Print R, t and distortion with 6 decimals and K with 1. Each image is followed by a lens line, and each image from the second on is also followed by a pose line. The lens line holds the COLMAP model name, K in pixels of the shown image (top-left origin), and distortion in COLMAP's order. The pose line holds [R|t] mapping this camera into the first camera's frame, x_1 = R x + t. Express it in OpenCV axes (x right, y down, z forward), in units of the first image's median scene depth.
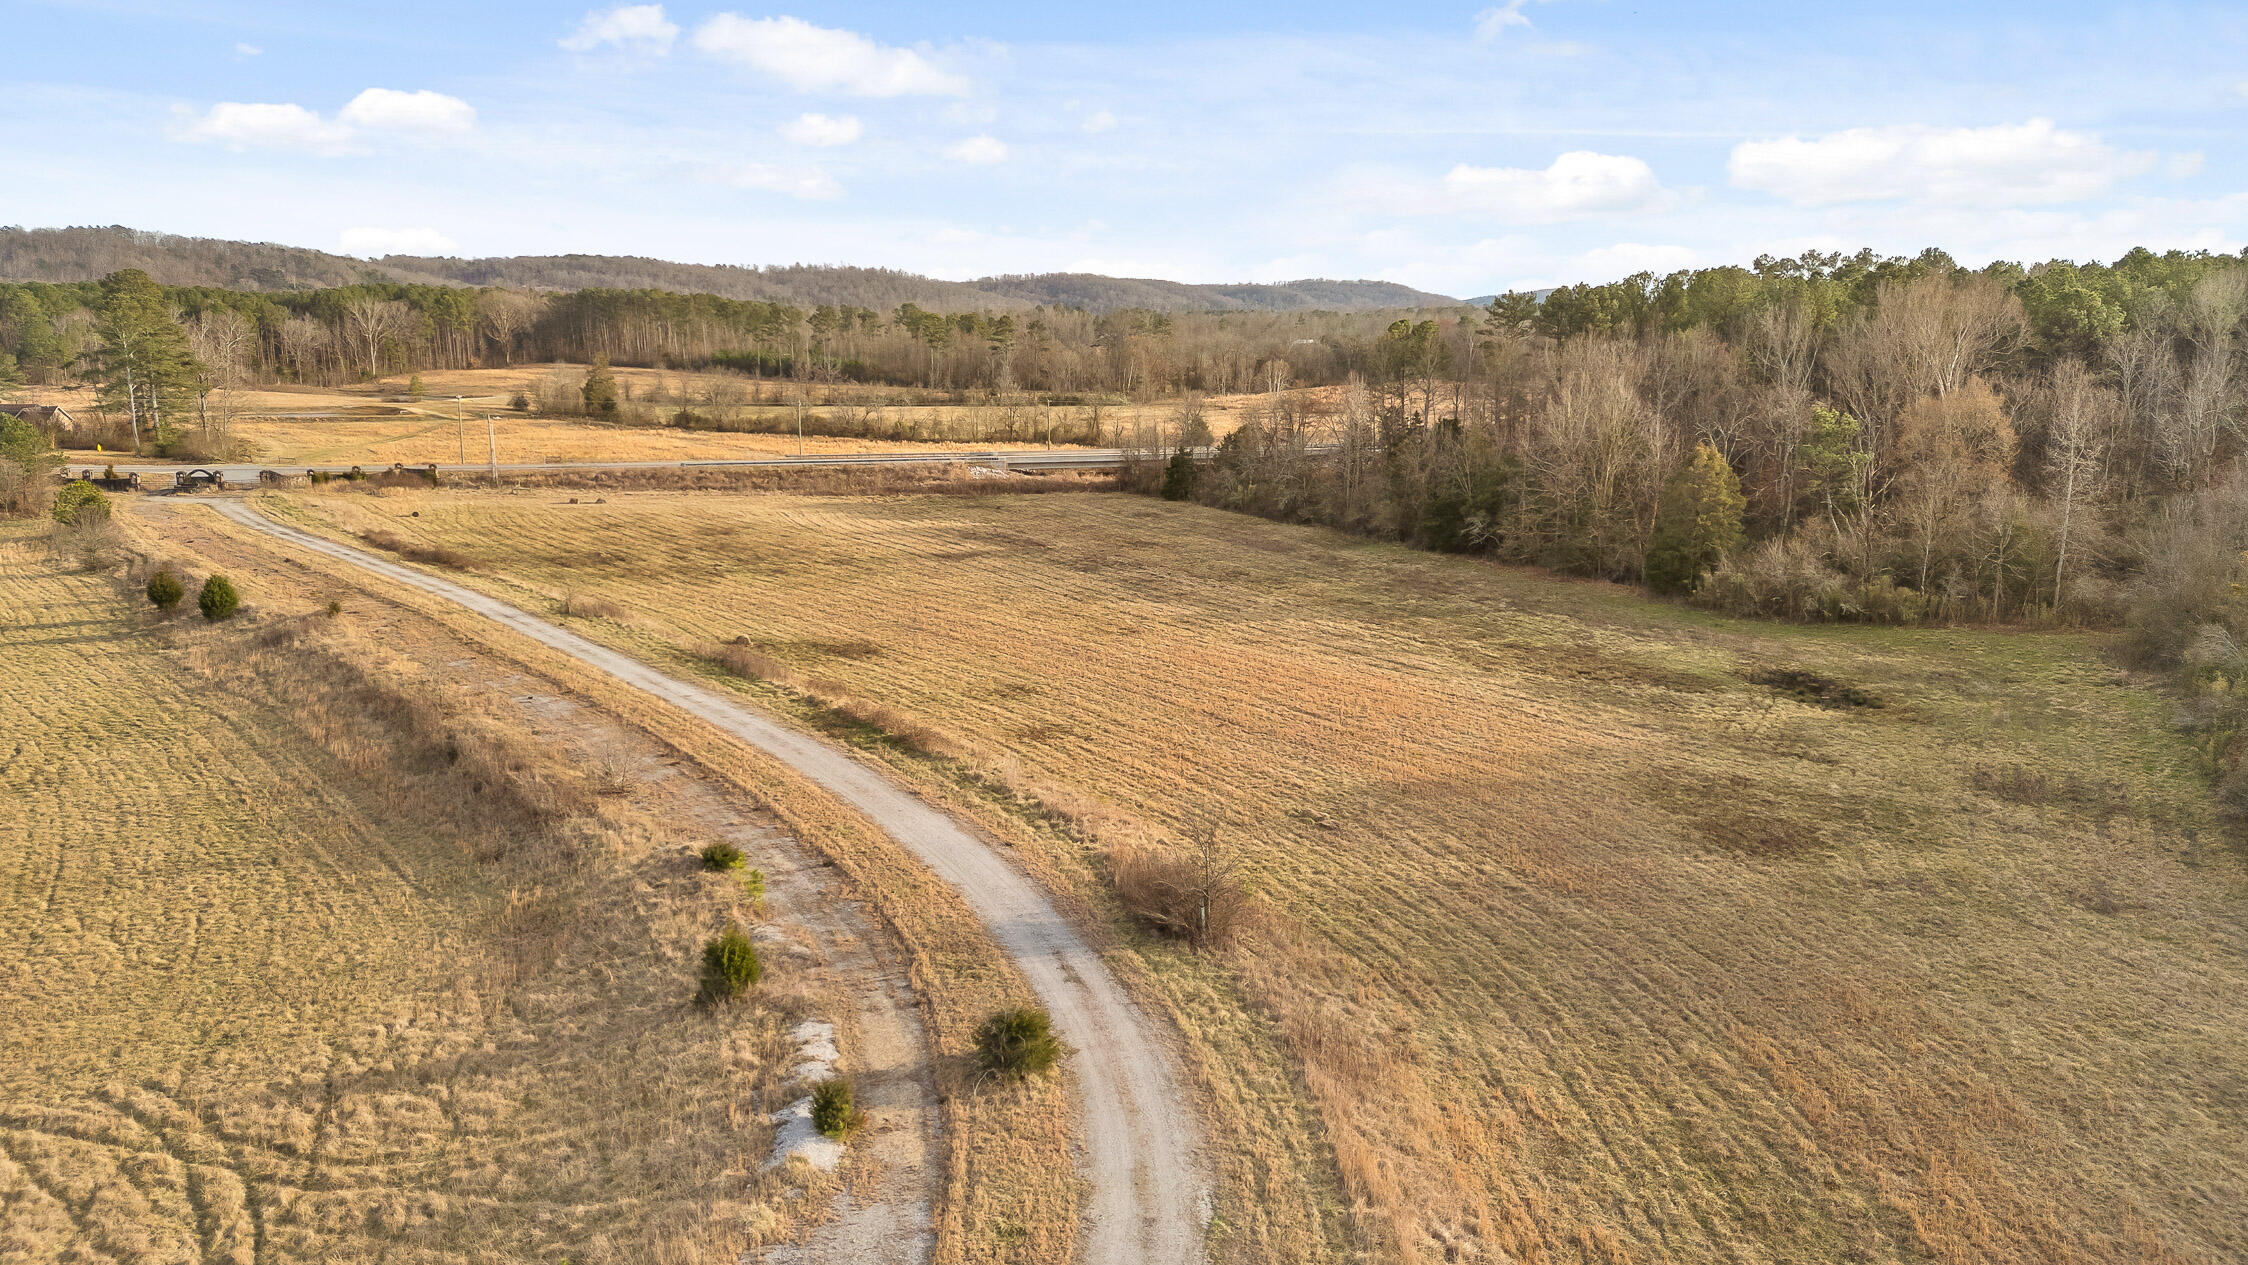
lens RADIAL K [[1588.2, 0, 1108.8], [0, 1588.2, 631.0], [0, 0, 1]] dist [0.112996, -0.115512]
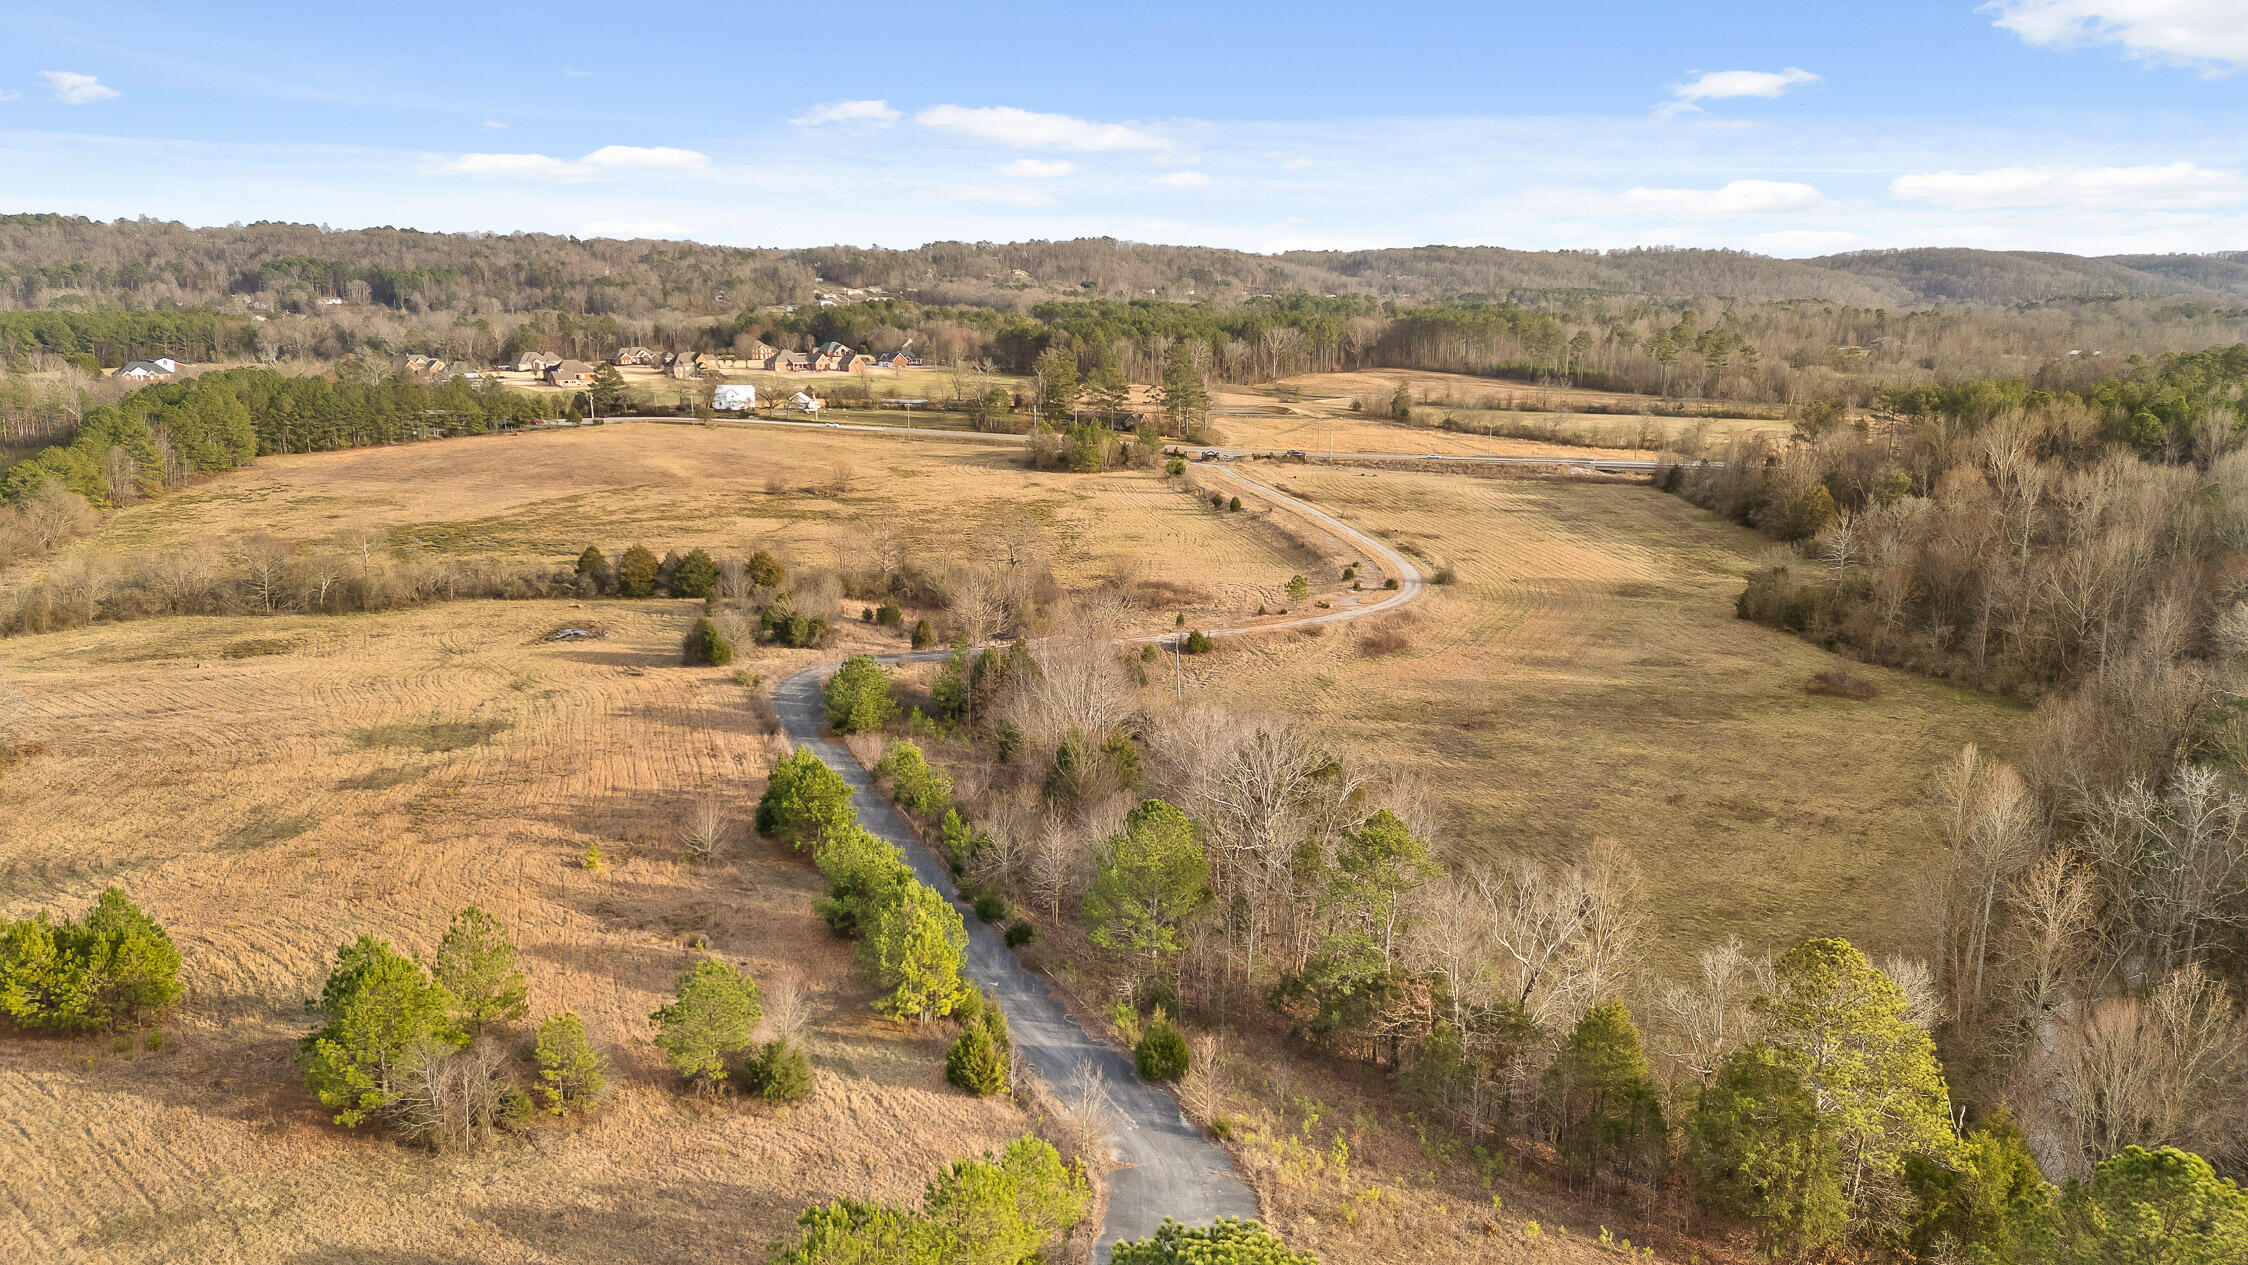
lens RADIAL K [[1568.3, 0, 1118.5], [0, 1568.3, 638.0], [0, 0, 1]] dist [0.096790, -0.098416]
pose [[0.872648, 0.115500, -0.474495, 0.196815], [-0.101830, 0.993307, 0.054511, 0.026371], [0.477615, 0.000749, 0.878569, -0.486382]]
